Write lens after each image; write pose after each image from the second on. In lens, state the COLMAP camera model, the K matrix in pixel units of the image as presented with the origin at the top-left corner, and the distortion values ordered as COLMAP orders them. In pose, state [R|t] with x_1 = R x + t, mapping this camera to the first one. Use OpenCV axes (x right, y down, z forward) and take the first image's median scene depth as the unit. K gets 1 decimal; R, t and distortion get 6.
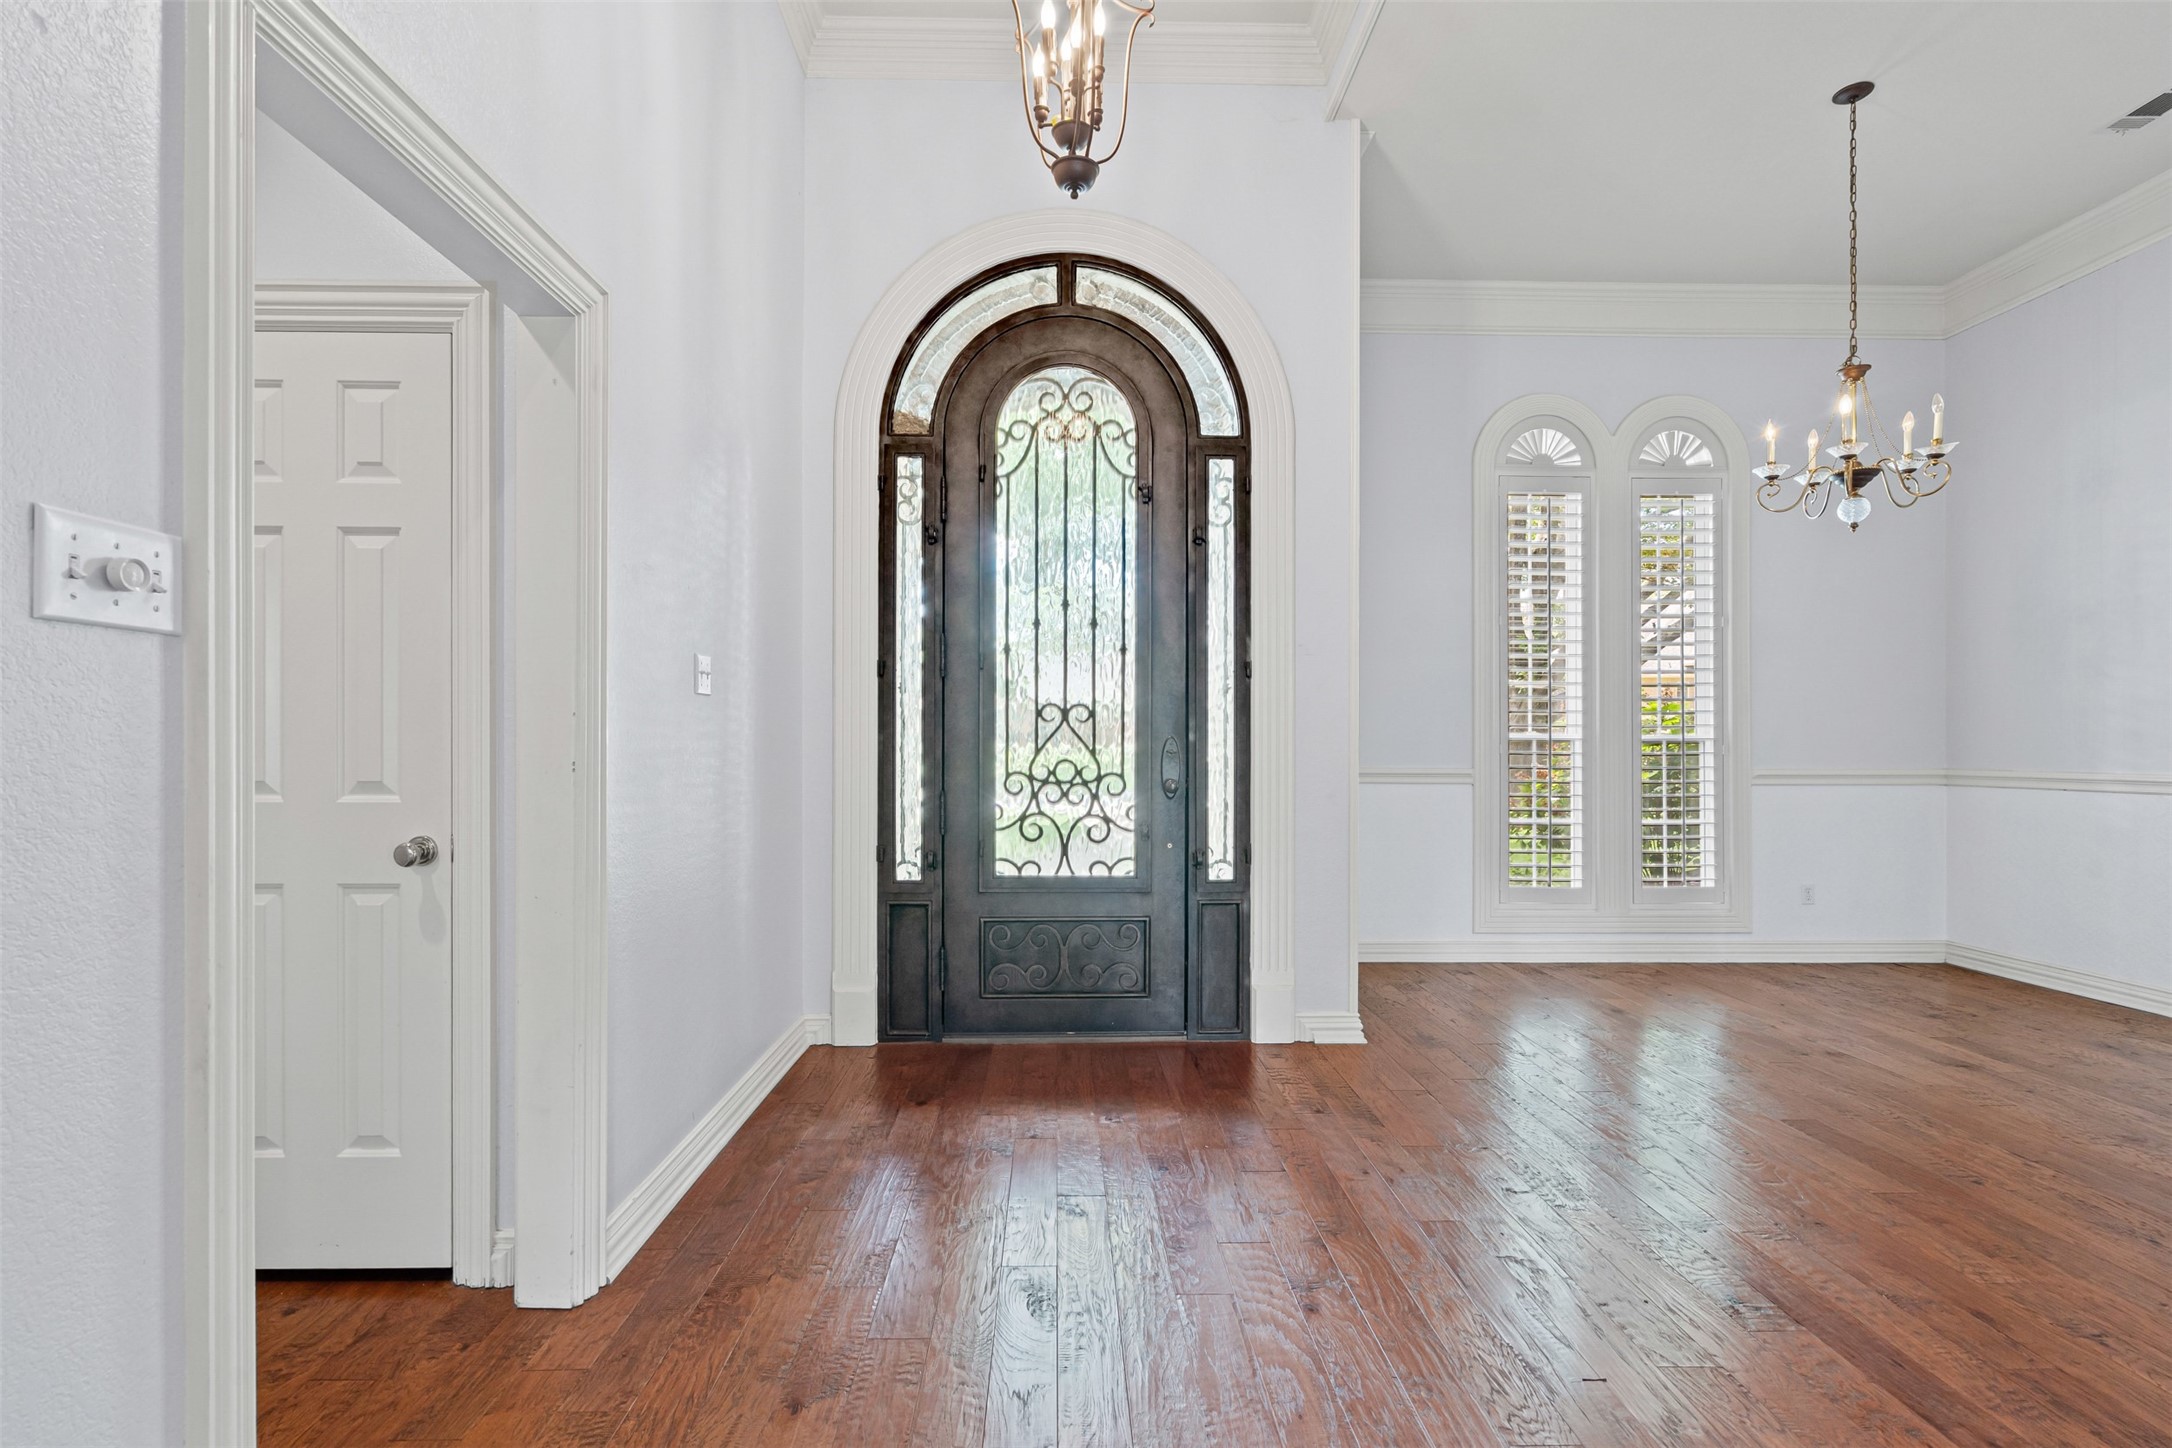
lens RADIAL K [[988.4, 0, 1078.5], [0, 988.4, 742.1], [0, 0, 1]] dist [-0.003784, 0.002308]
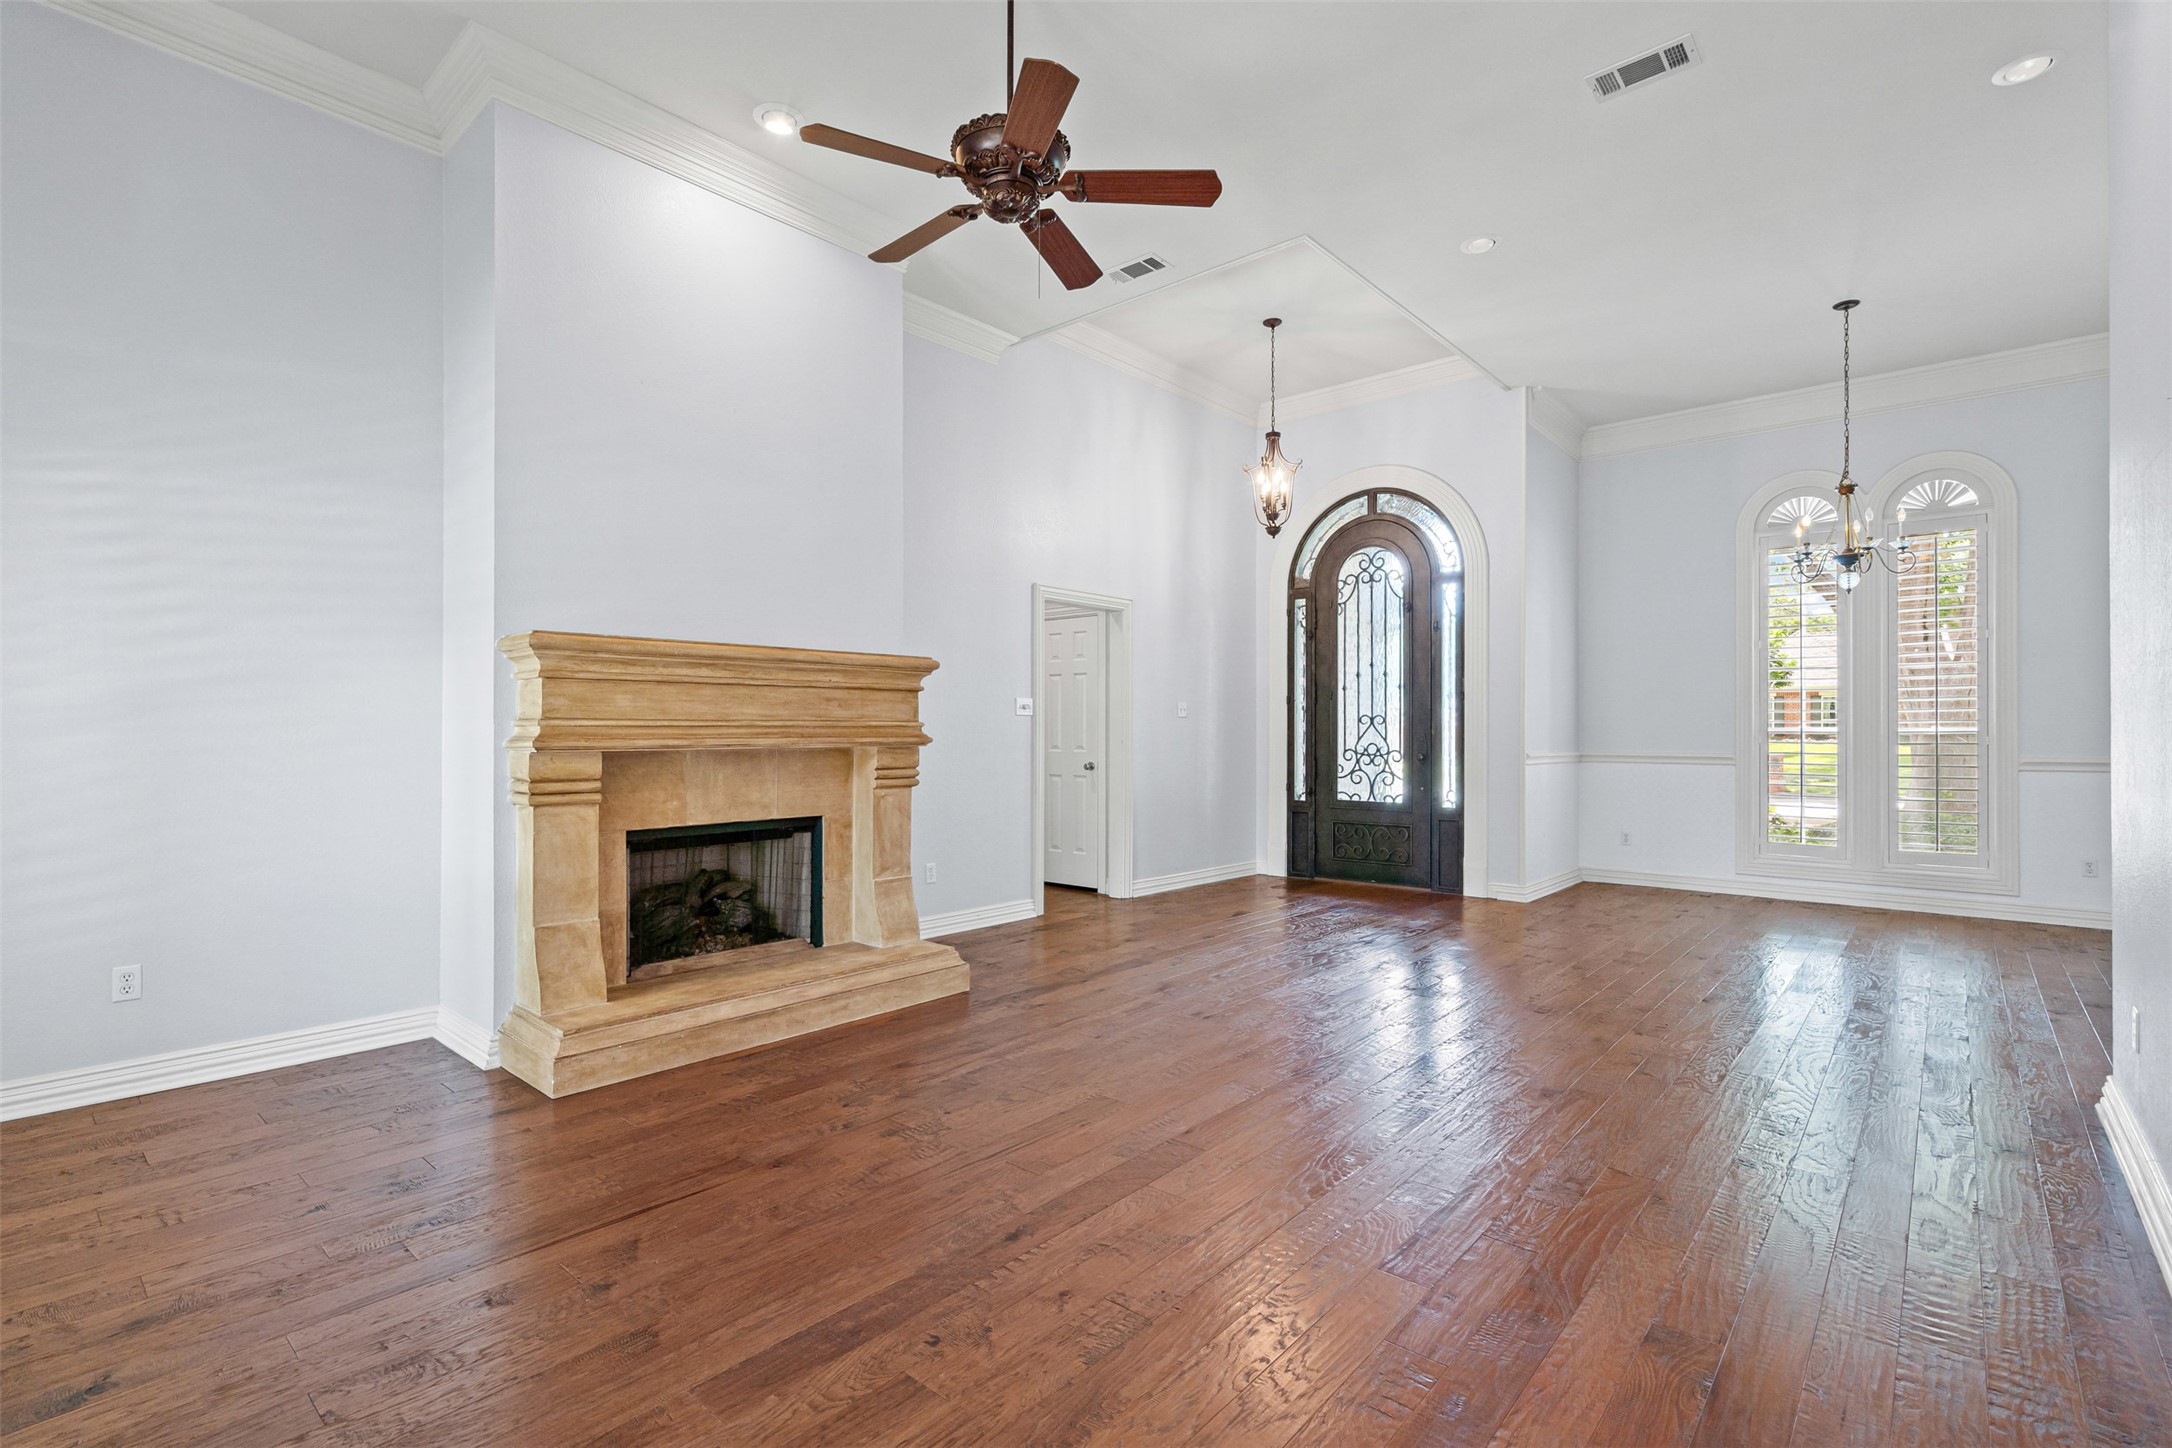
lens RADIAL K [[988.4, 0, 1083.2], [0, 988.4, 732.3], [0, 0, 1]] dist [-0.003784, 0.002308]
pose [[0.741614, -0.002015, -0.670824, 0.888801], [0.000322, 0.999996, -0.002647, 0.001016], [0.670827, 0.001747, 0.741612, -0.862277]]
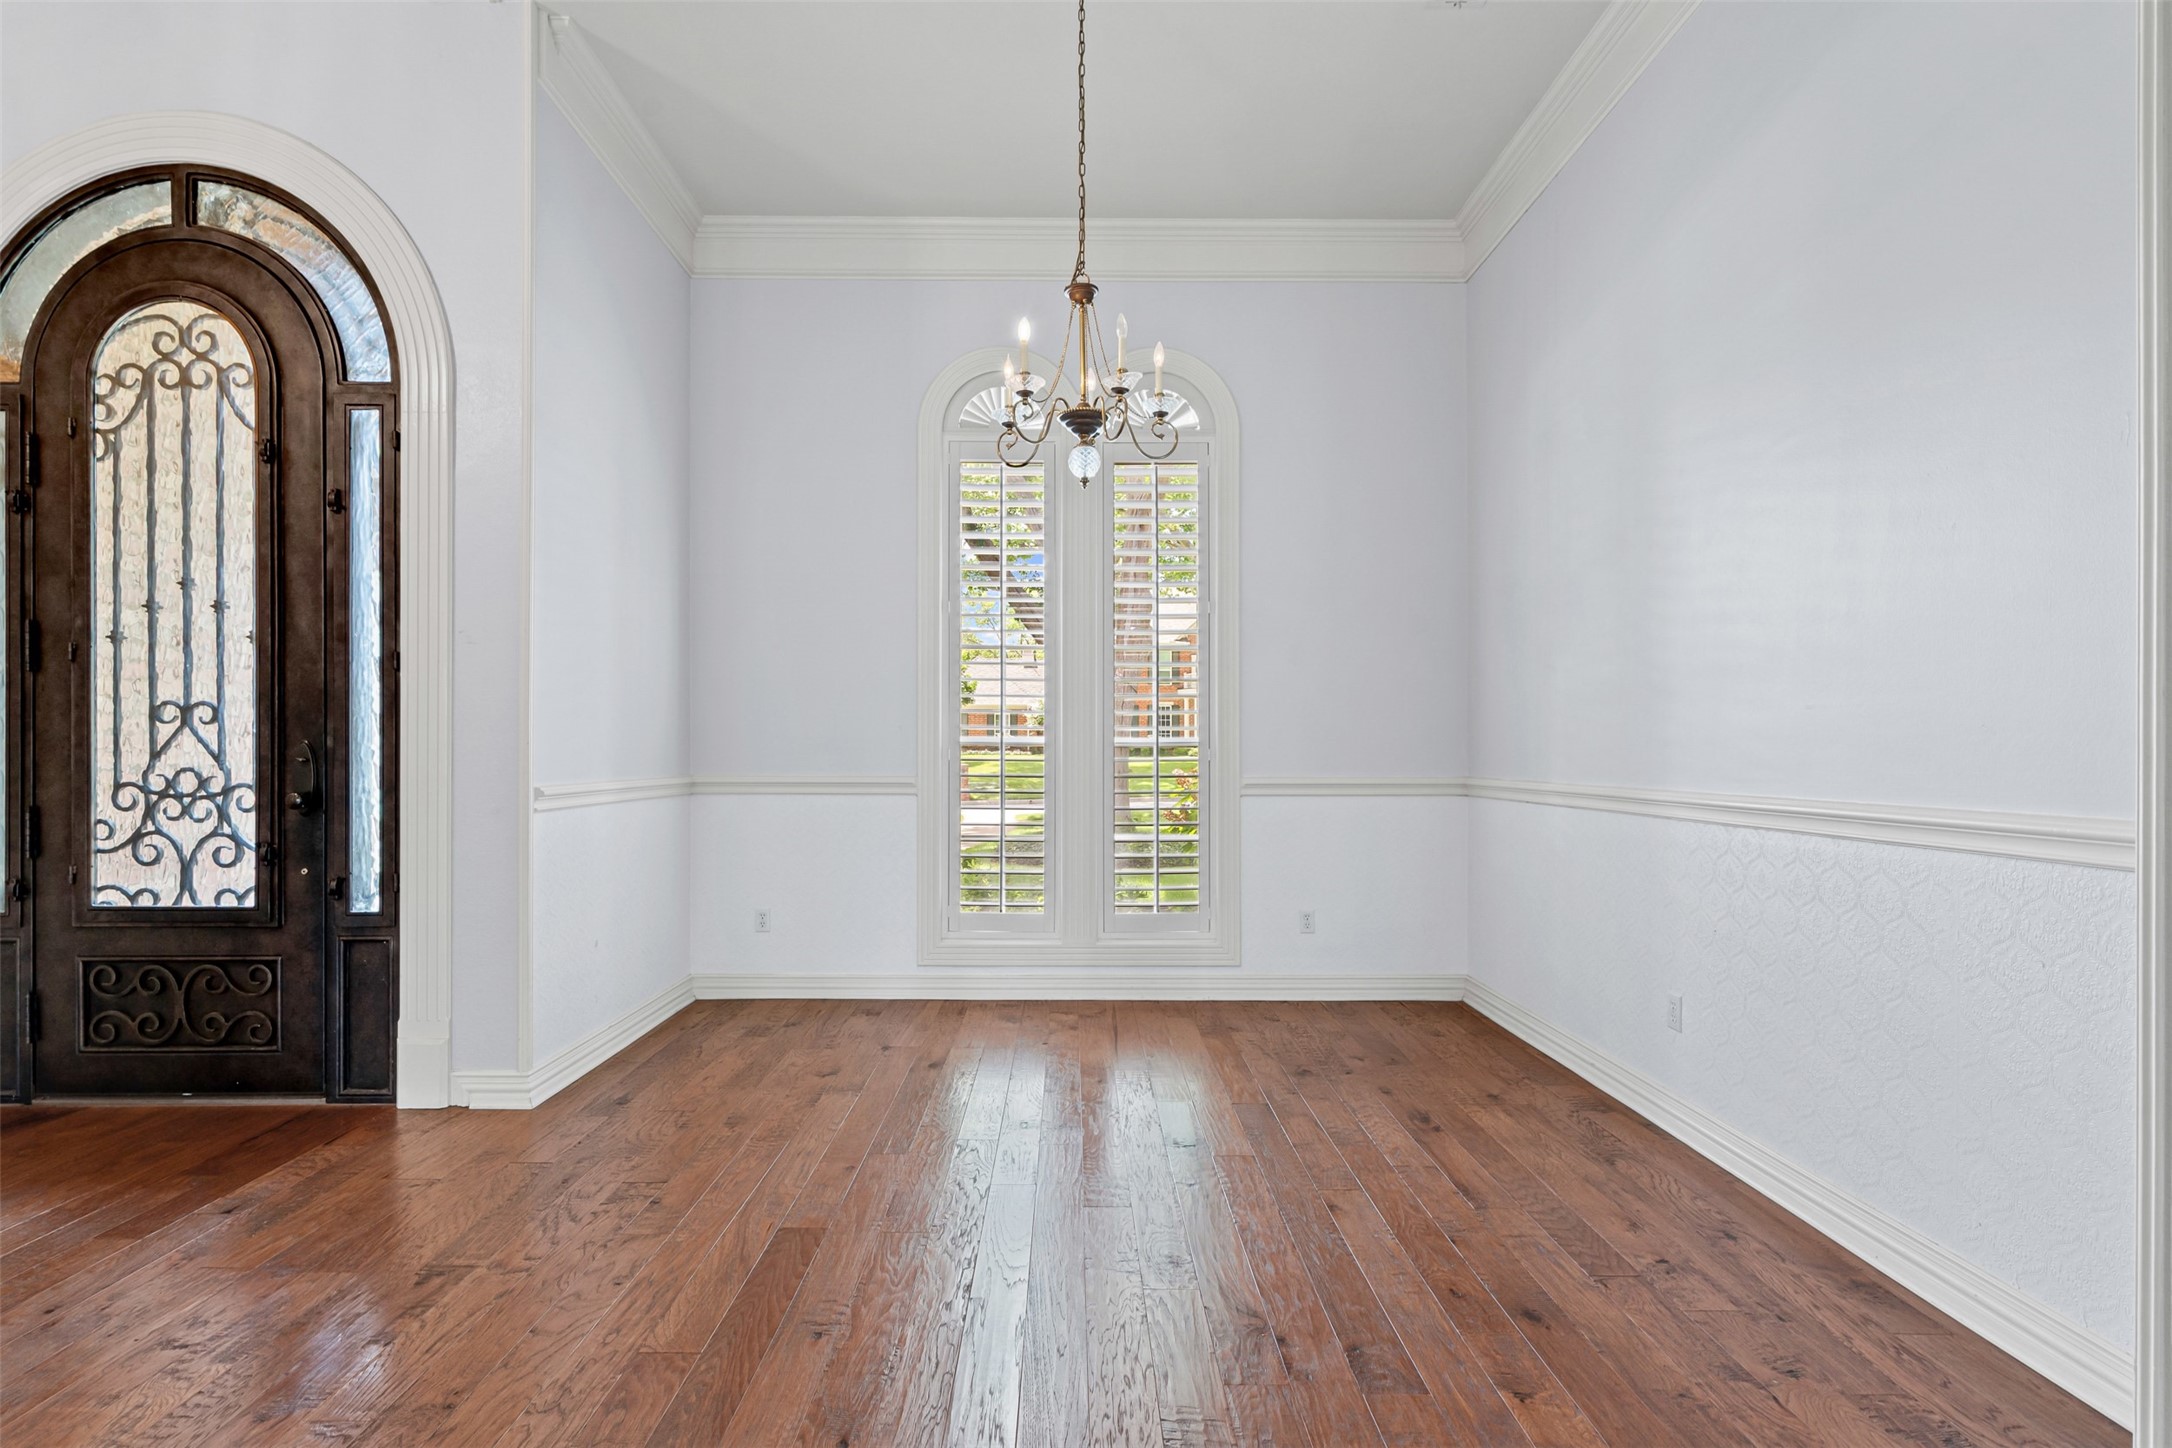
lens RADIAL K [[988.4, 0, 1067.3], [0, 988.4, 747.4], [0, 0, 1]] dist [-0.003784, 0.002308]
pose [[0.999848, -0.001311, -0.017402, 0.751281], [0.001314, 0.999999, 0.000170, 0.000914], [0.017401, -0.000193, 0.999849, 0.173803]]
